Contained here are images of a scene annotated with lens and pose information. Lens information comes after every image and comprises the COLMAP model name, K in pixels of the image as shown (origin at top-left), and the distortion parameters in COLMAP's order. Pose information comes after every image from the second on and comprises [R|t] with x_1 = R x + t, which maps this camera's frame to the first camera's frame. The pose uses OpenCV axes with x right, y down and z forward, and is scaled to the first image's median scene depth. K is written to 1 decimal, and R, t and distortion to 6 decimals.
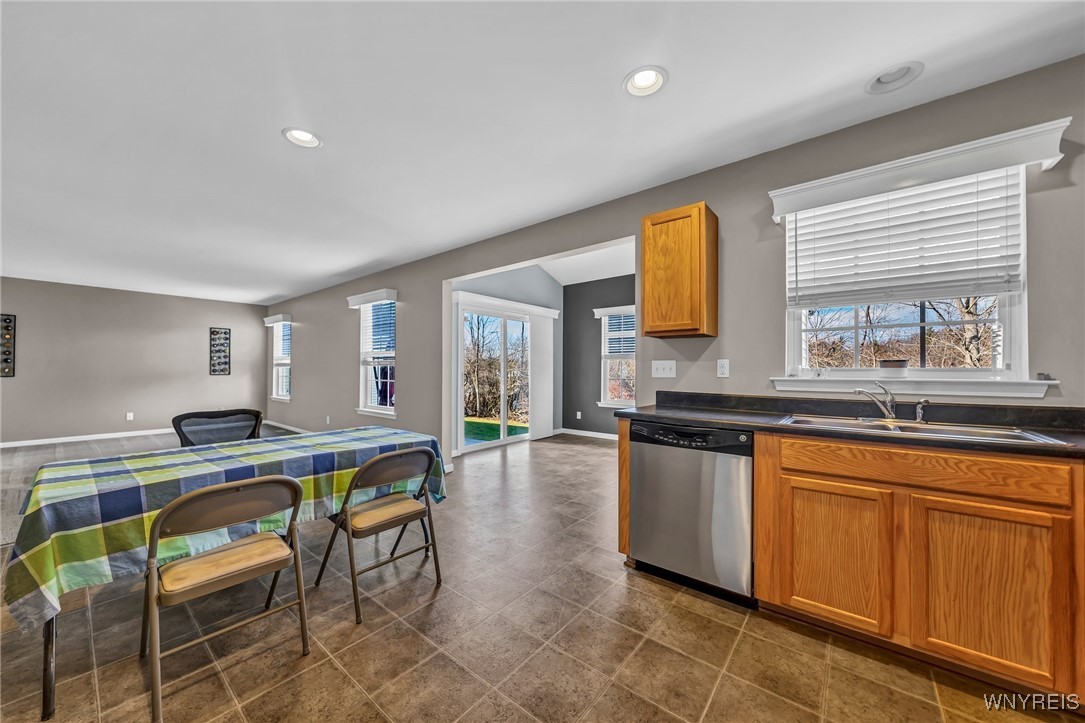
lens RADIAL K [[389.0, 0, 531.1], [0, 389.0, 370.5], [0, 0, 1]] dist [-0.004294, -0.000543]
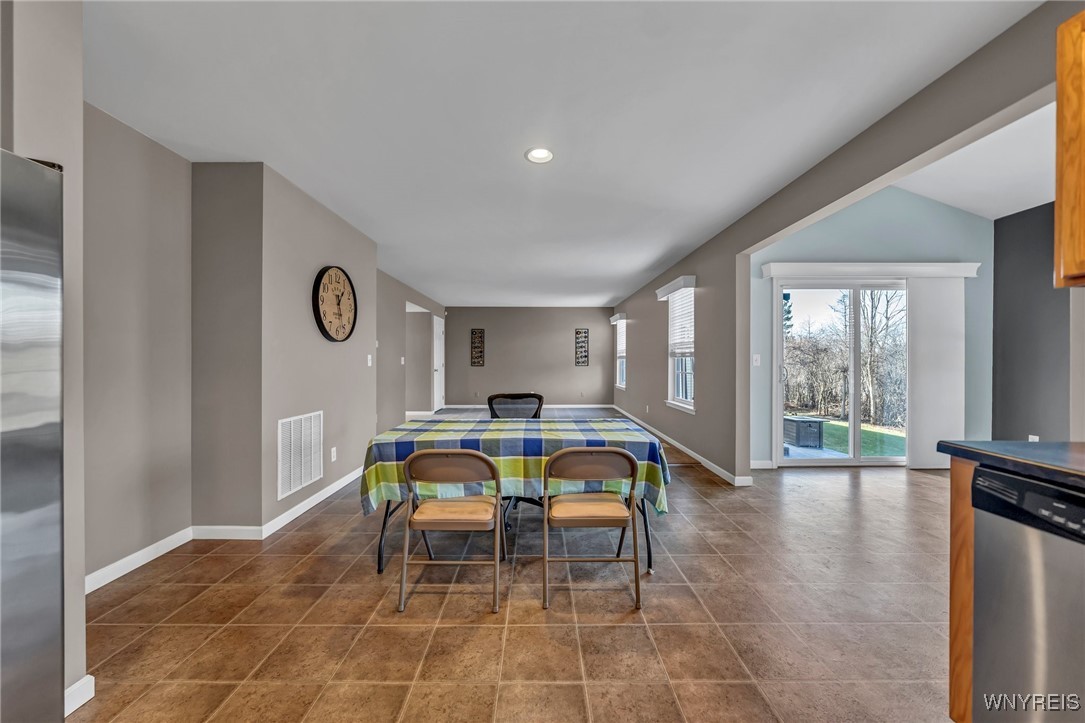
lens RADIAL K [[389.0, 0, 542.4], [0, 389.0, 366.1], [0, 0, 1]] dist [-0.004294, -0.000543]
pose [[0.646833, 0.008216, -0.762588, 0.428479], [-0.000848, 0.999949, 0.010054, 0.000110], [0.762631, -0.005857, 0.646807, 0.433205]]
